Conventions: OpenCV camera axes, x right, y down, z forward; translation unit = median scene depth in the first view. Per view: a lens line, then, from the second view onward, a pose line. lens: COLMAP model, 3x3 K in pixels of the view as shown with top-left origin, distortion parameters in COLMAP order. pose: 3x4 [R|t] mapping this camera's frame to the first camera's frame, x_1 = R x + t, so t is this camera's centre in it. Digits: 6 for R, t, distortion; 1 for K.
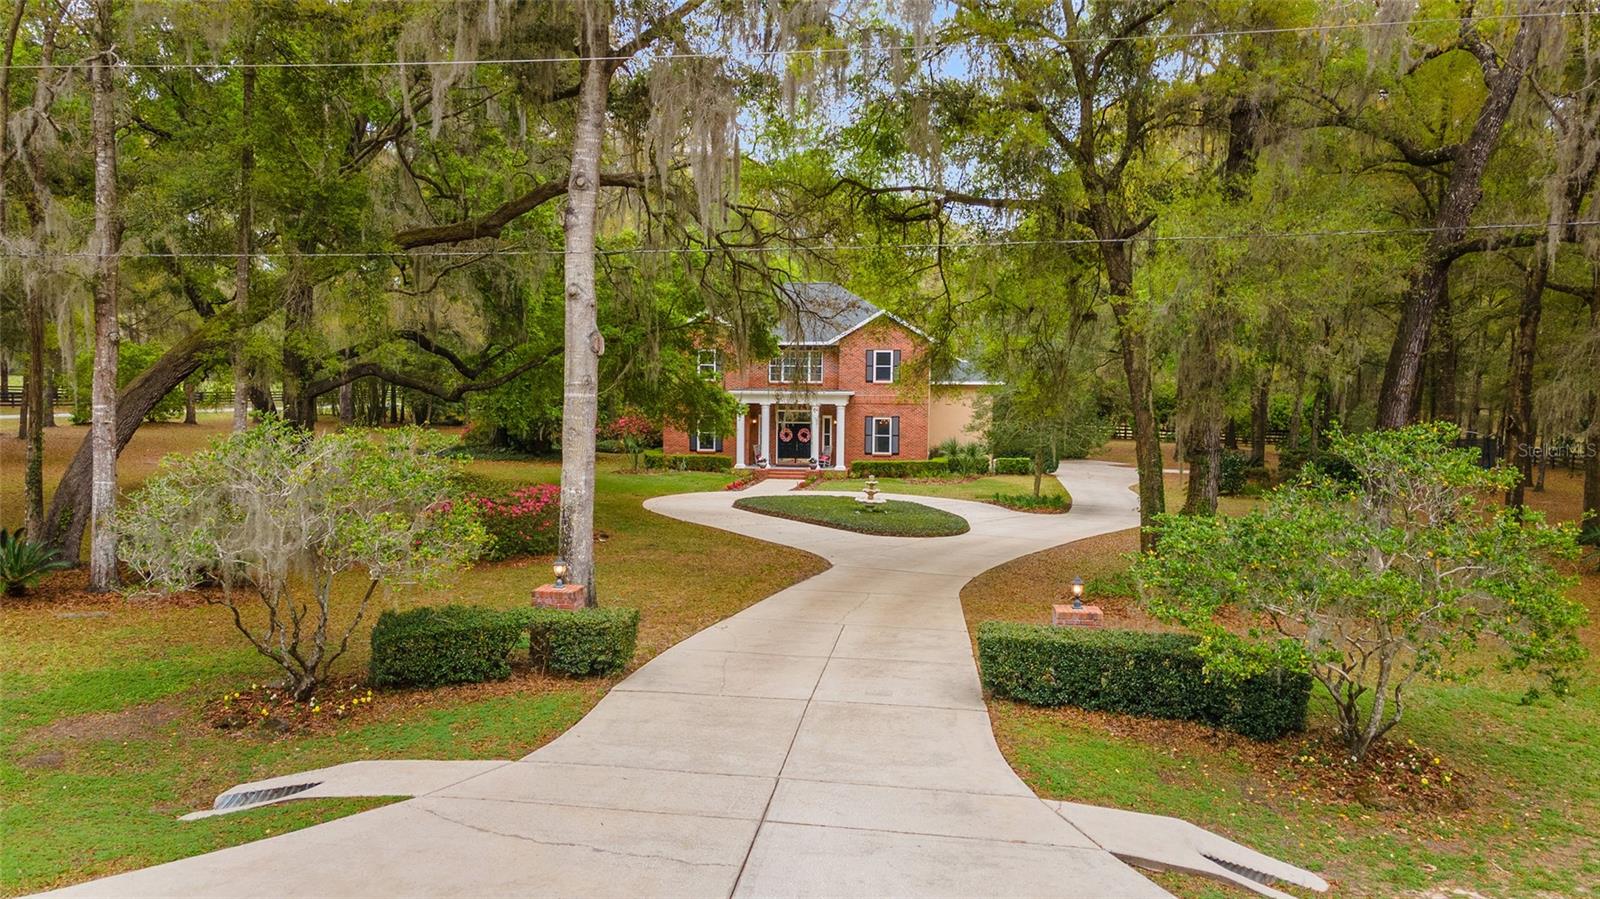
lens RADIAL K [[1144.4, 0, 800.0], [0, 1144.4, 449.5], [0, 0, 1]] dist [0.039675, 0.000973]
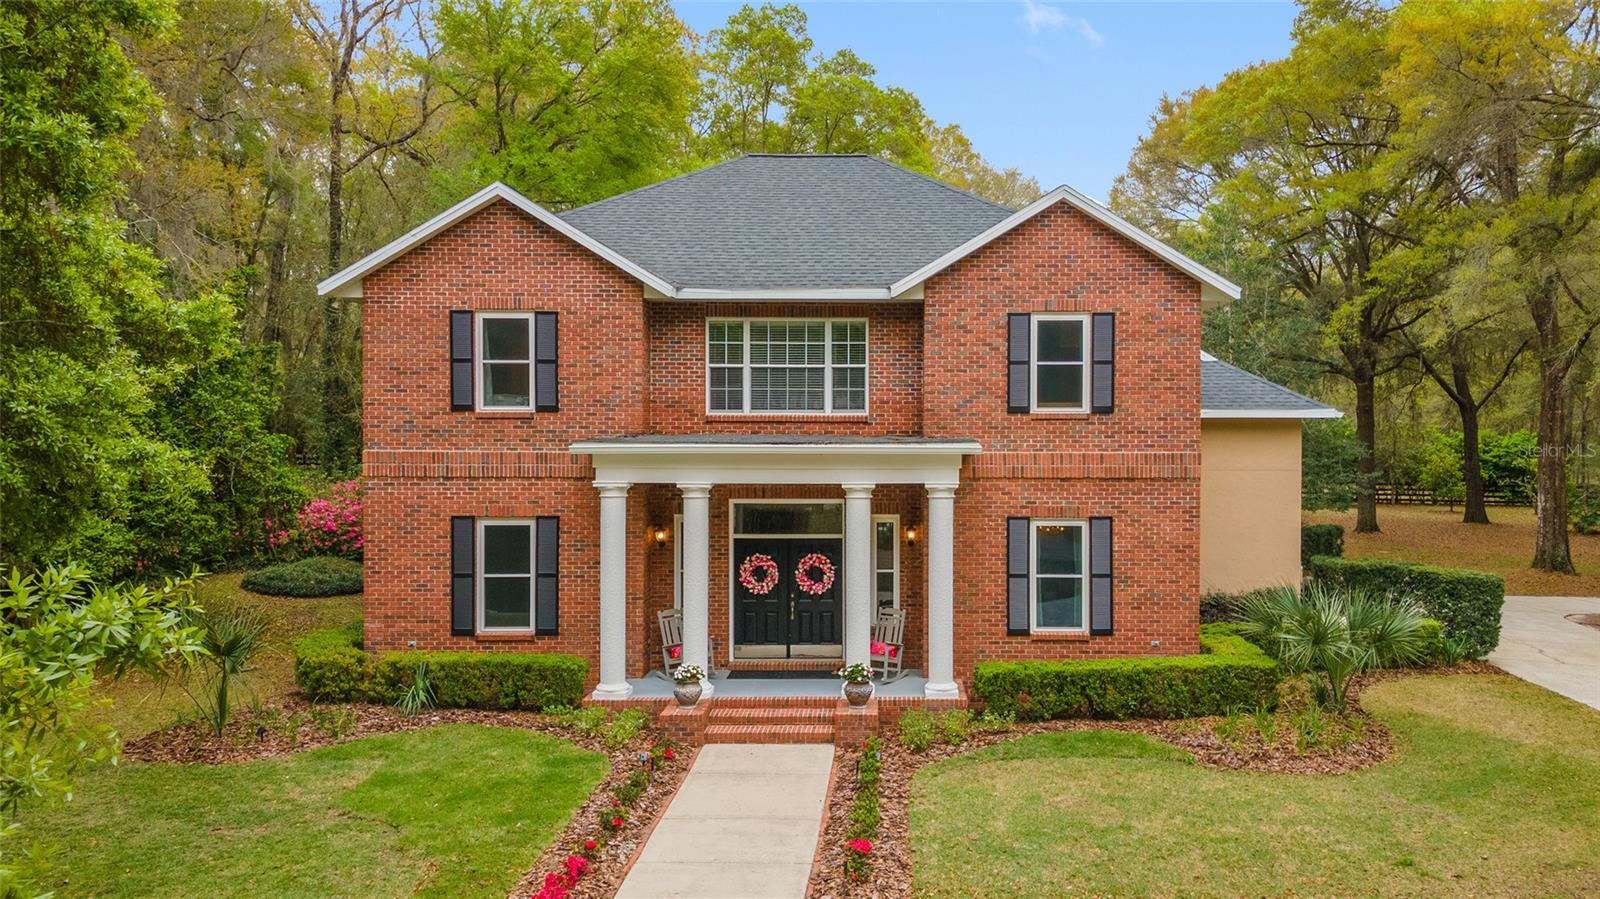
lens RADIAL K [[1196.0, 0, 909.9], [0, 1196.0, 448.0], [0, 0, 1]] dist [0.008781, 0.000732]
pose [[0.987607, -0.011273, 0.156540, -0.023304], [0.015252, 0.999590, -0.024242, -0.040969], [-0.156202, 0.026330, 0.987374, 0.669222]]
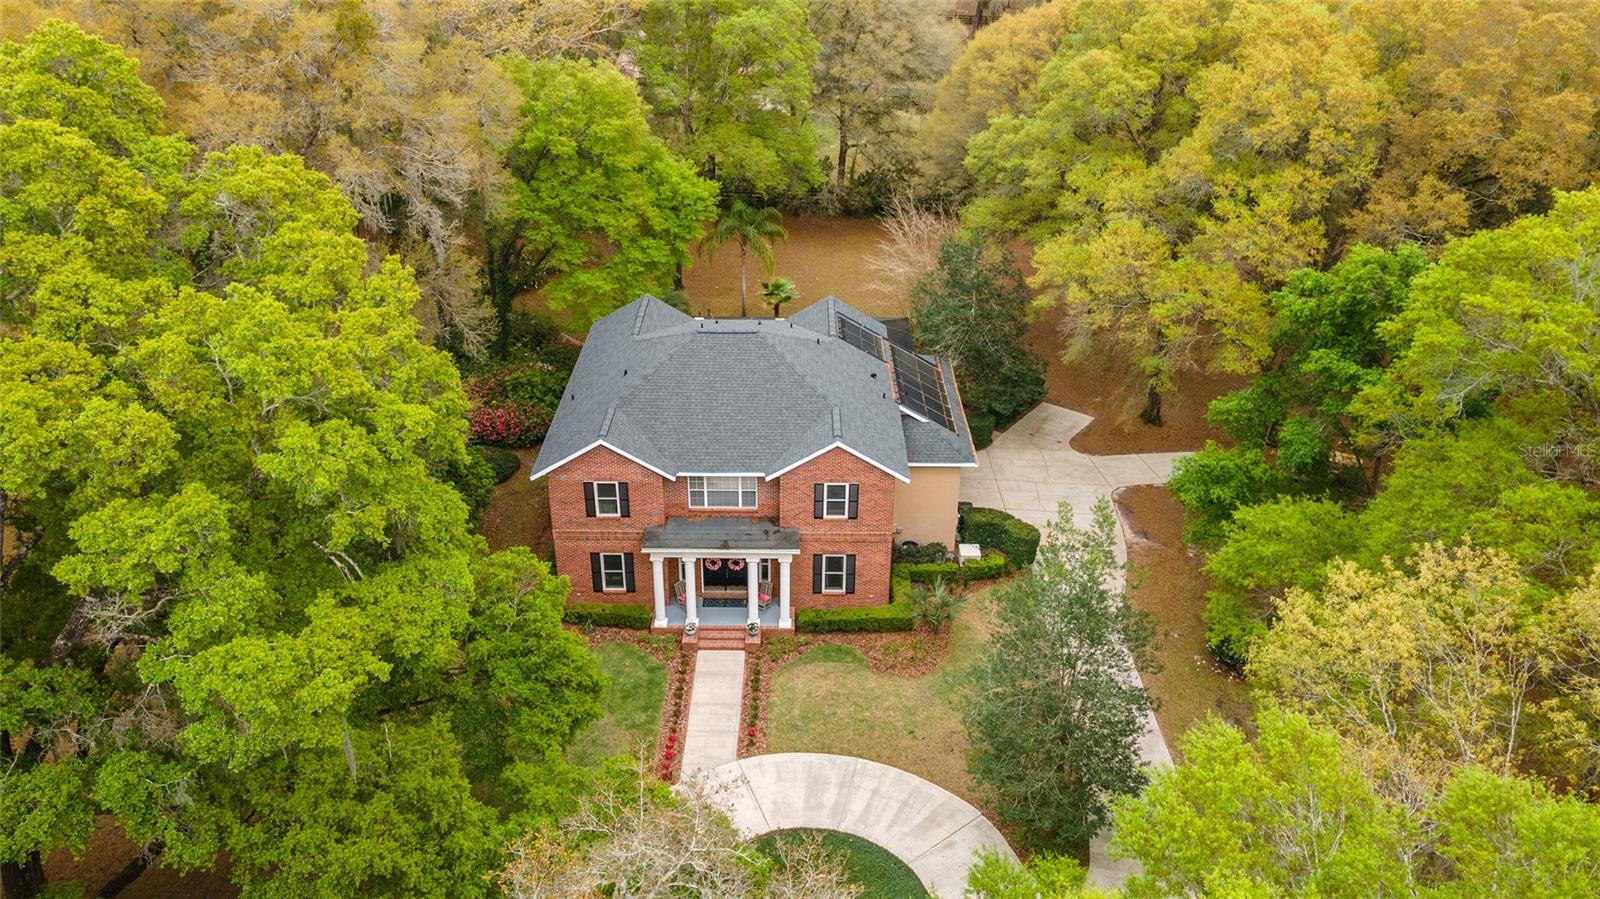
lens RADIAL K [[1144.4, 0, 800.0], [0, 1144.4, 449.5], [0, 0, 1]] dist [0.039675, 0.000973]
pose [[0.990692, -0.069336, 0.117142, -0.041539], [0.009150, 0.892526, 0.450902, -0.458816], [-0.135816, -0.445633, 0.884853, 0.321821]]
